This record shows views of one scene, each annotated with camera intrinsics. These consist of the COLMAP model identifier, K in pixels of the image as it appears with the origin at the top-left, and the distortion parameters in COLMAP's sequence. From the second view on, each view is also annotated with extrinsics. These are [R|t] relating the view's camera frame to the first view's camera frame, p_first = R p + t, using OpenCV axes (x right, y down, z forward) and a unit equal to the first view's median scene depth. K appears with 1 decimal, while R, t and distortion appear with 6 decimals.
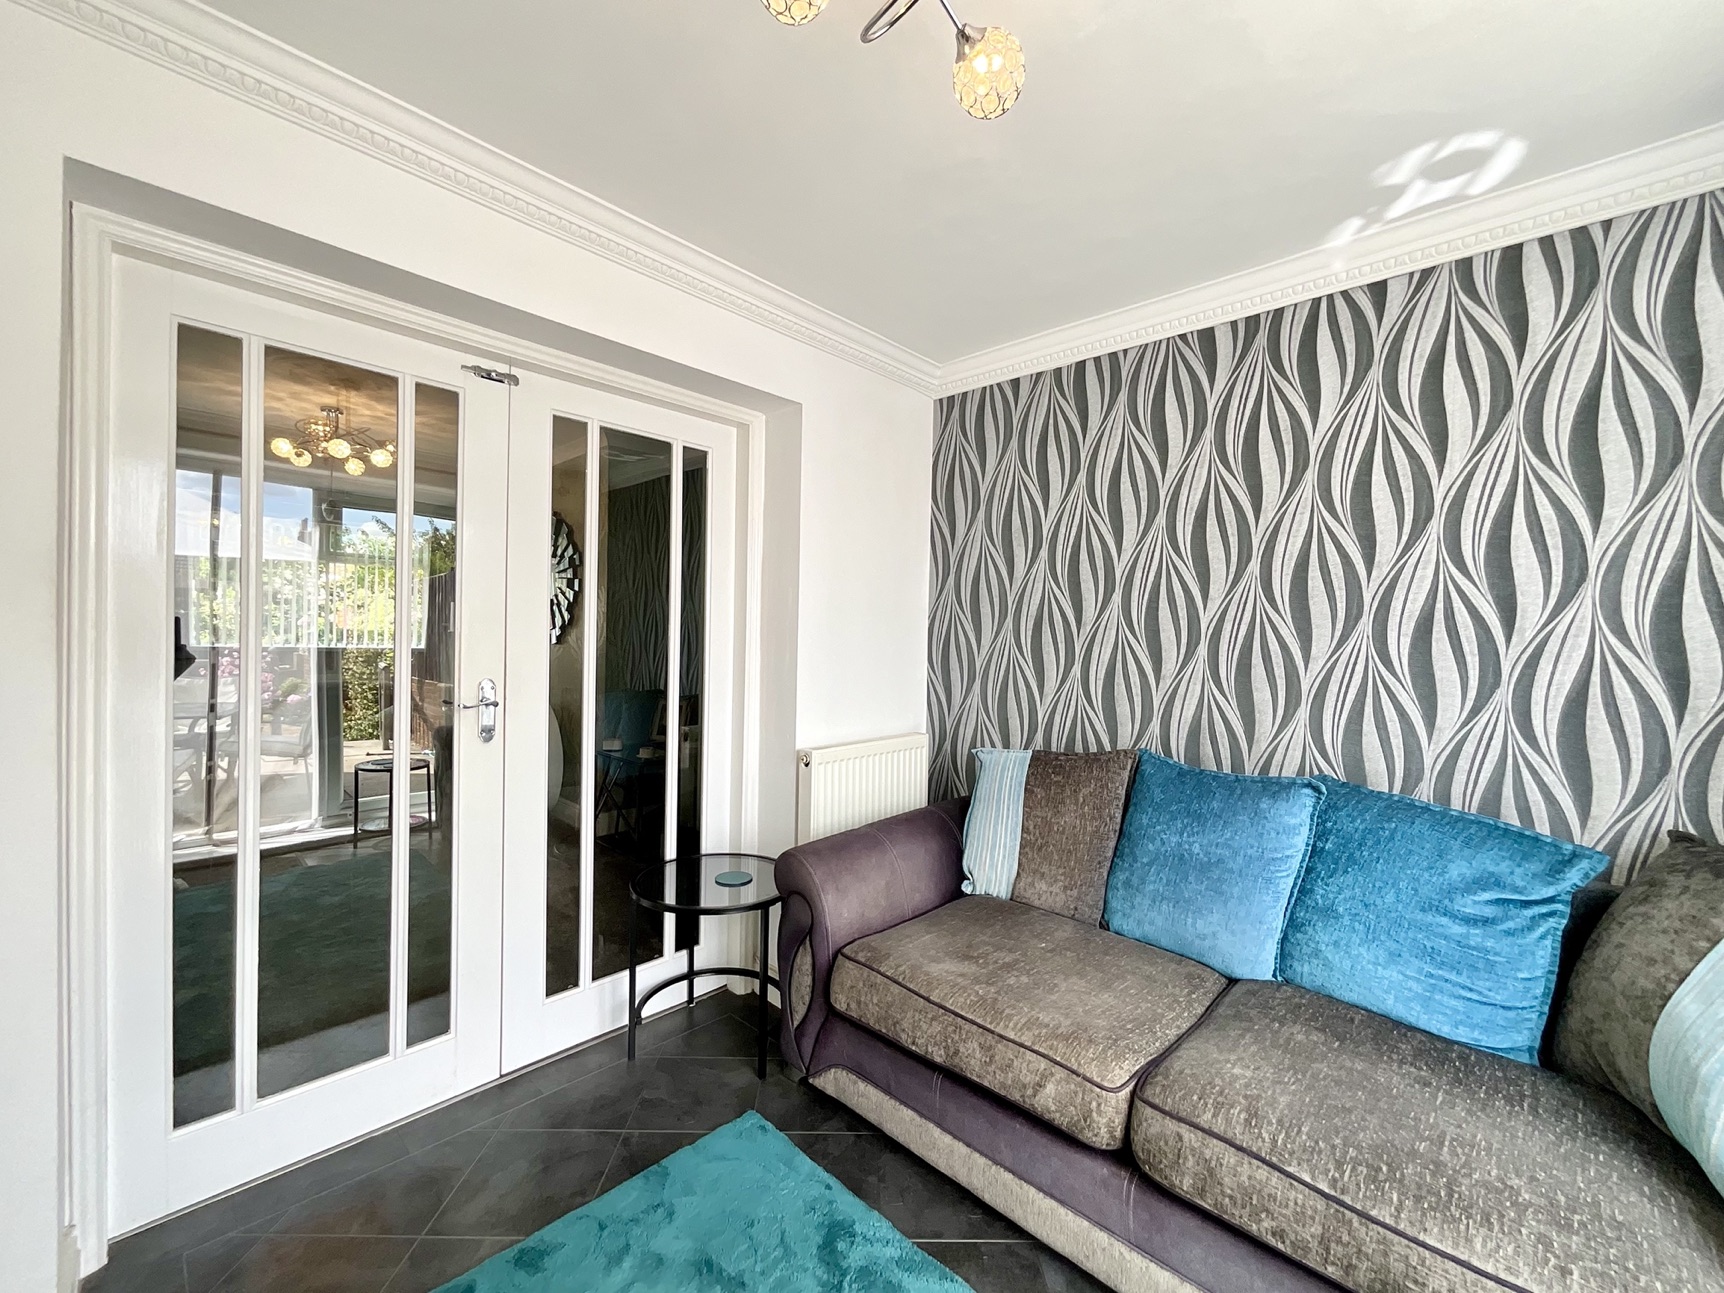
lens RADIAL K [[702.4, 0, 865.5], [0, 702.4, 648.4], [0, 0, 1]] dist [0.001386, 0.000452]
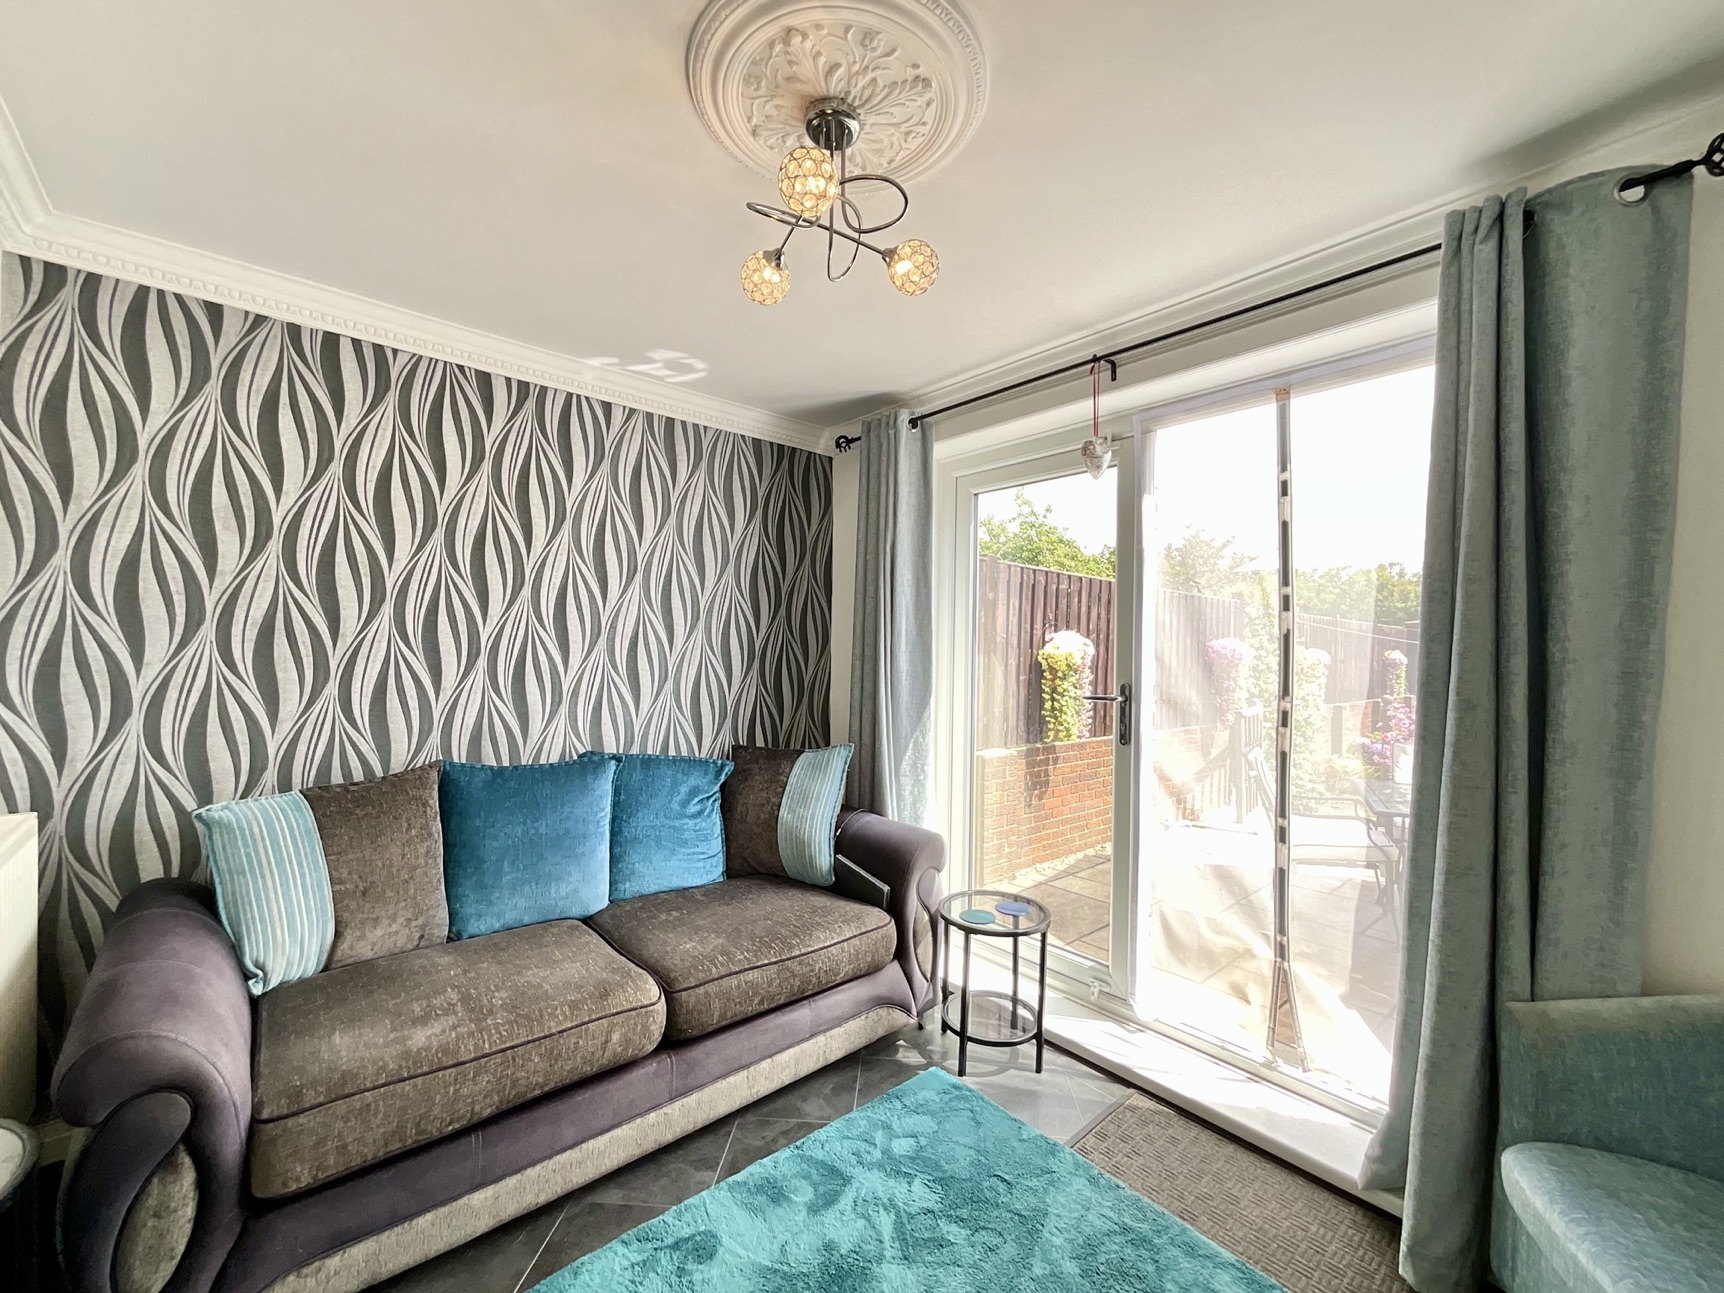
lens RADIAL K [[702.4, 0, 865.7], [0, 702.4, 647.3], [0, 0, 1]] dist [0.001386, 0.000452]
pose [[0.091193, -0.013466, 0.995742, -0.661502], [0.006022, 0.999898, 0.012971, -0.036692], [-0.995815, 0.004814, 0.091265, 0.348005]]
